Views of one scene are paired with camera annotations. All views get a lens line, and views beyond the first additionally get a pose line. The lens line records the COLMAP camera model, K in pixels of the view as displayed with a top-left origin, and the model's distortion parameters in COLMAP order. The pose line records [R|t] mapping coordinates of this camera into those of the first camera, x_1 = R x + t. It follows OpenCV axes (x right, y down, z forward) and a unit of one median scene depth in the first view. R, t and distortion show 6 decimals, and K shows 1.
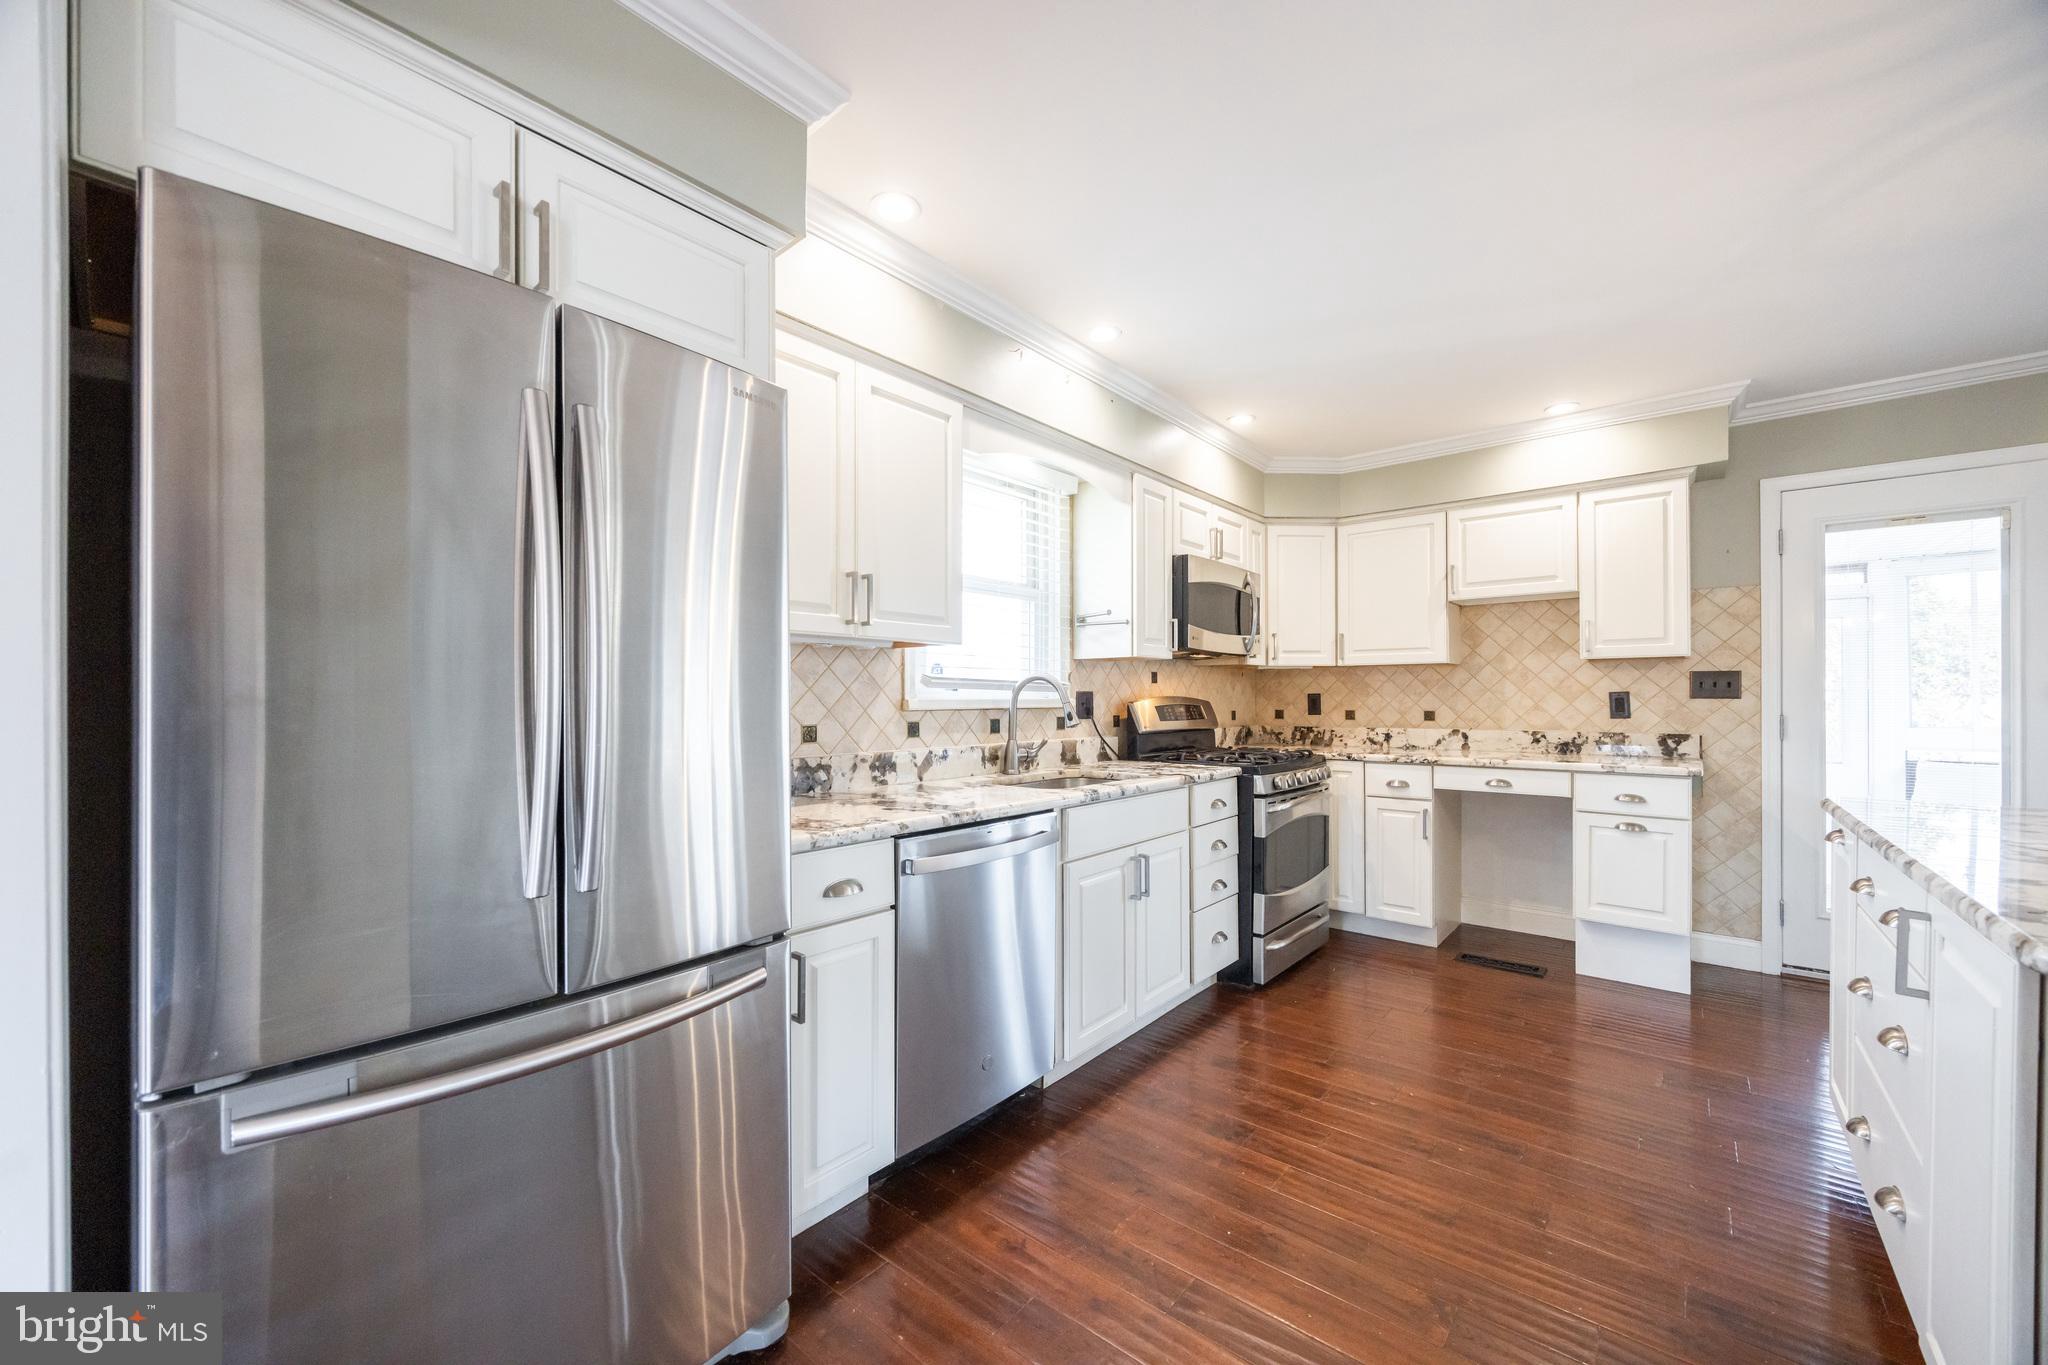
lens RADIAL K [[778.5, 0, 1020.1], [0, 778.5, 694.8], [0, 0, 1]] dist [0.000320, -0.000144]
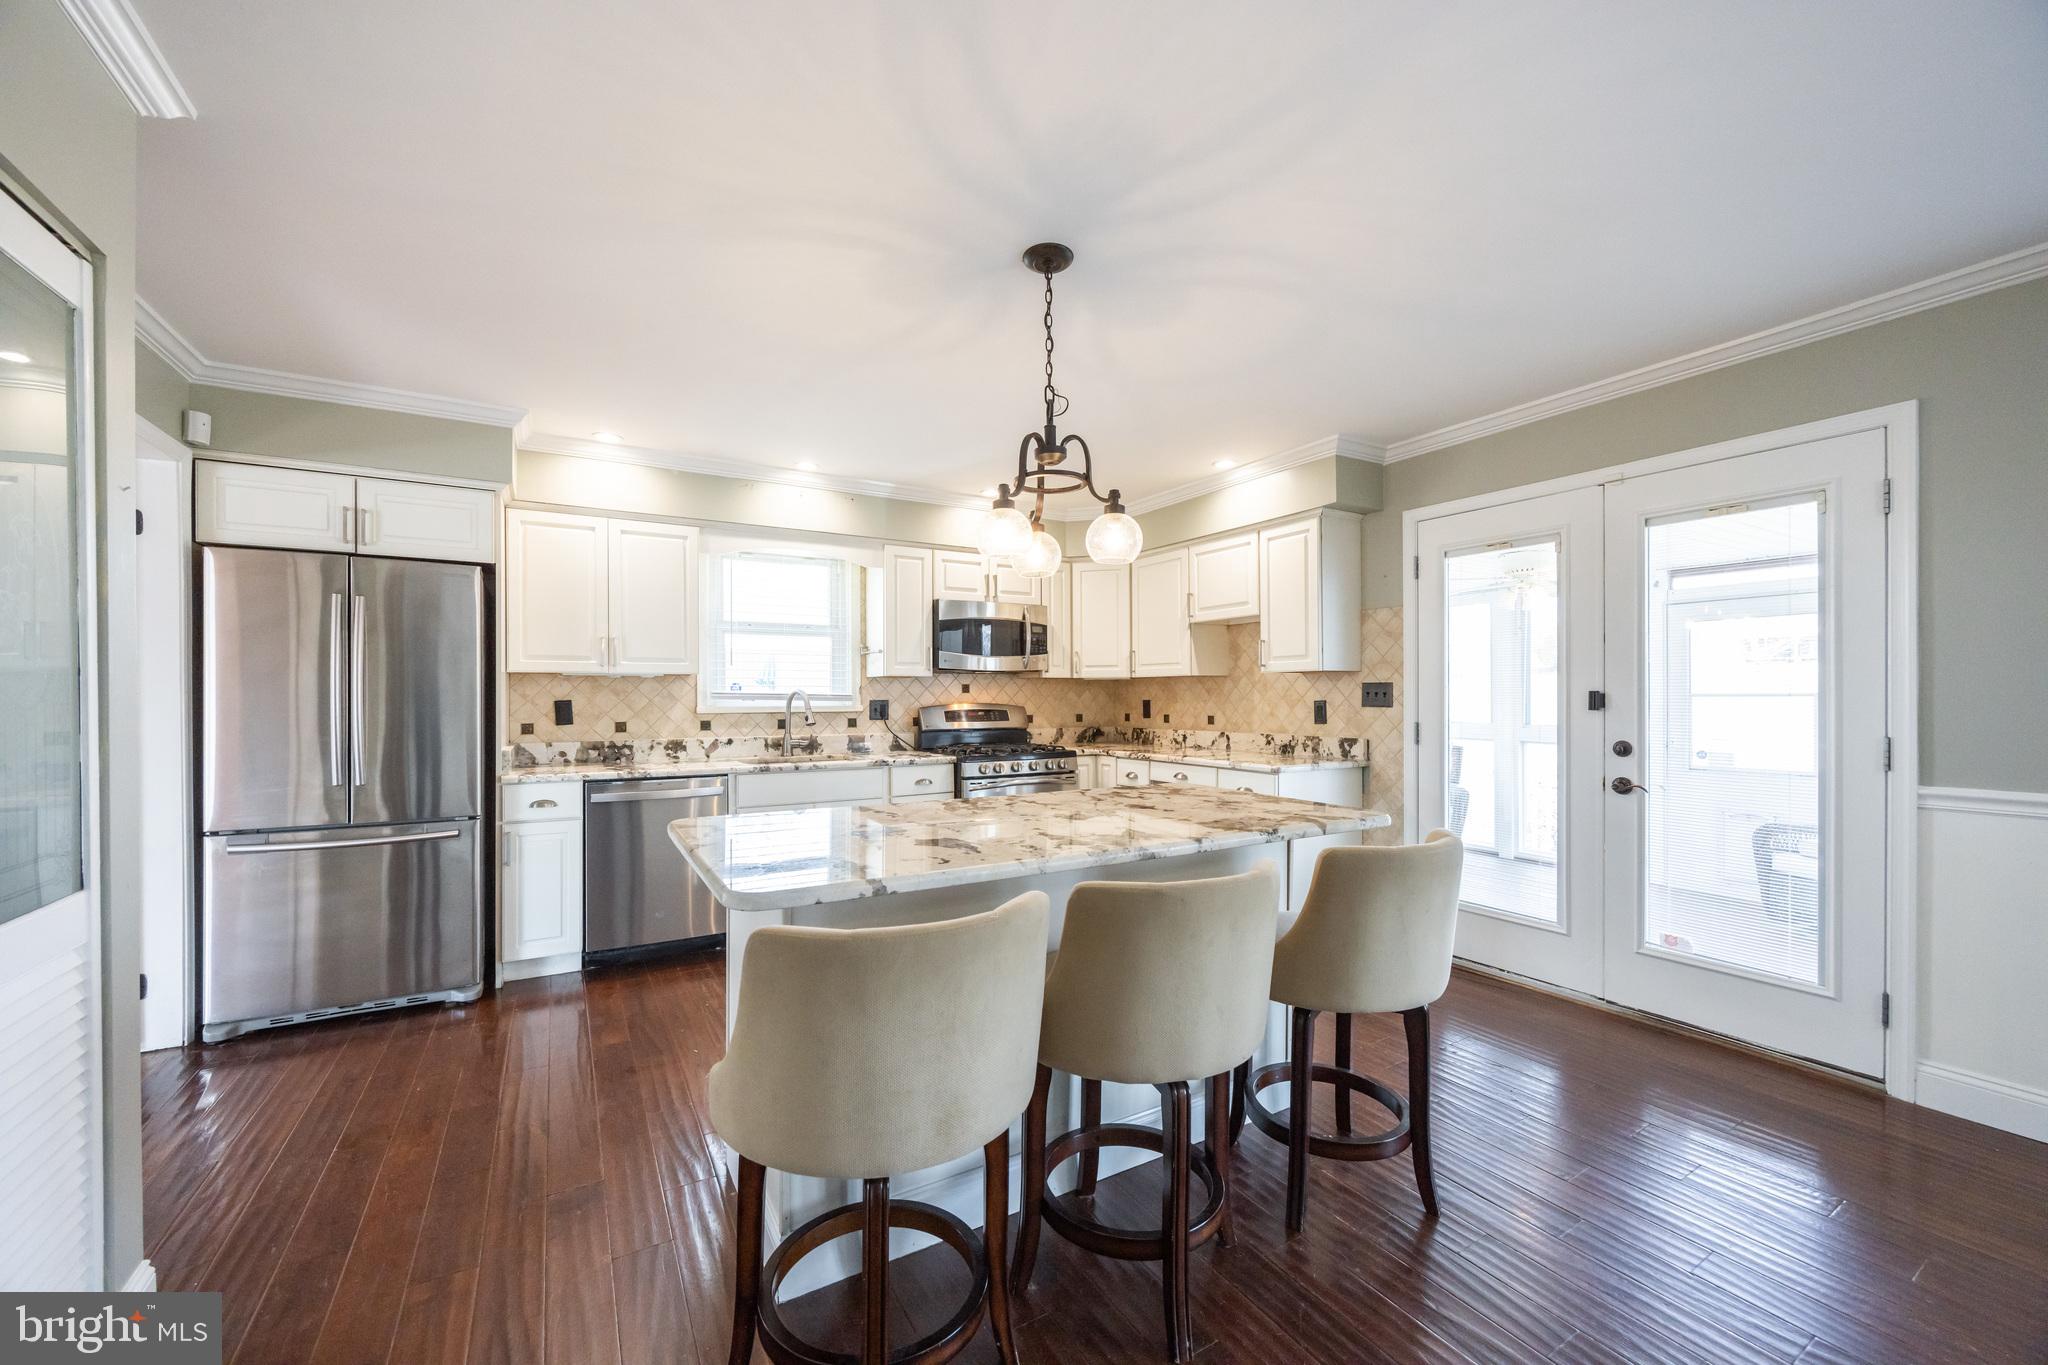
lens RADIAL K [[778.5, 0, 1020.1], [0, 778.5, 694.8], [0, 0, 1]] dist [0.000320, -0.000144]
pose [[0.943903, -0.001064, -0.330221, 0.783757], [0.001462, 0.999998, 0.000958, -0.014826], [0.330220, -0.001387, 0.943903, -0.230630]]
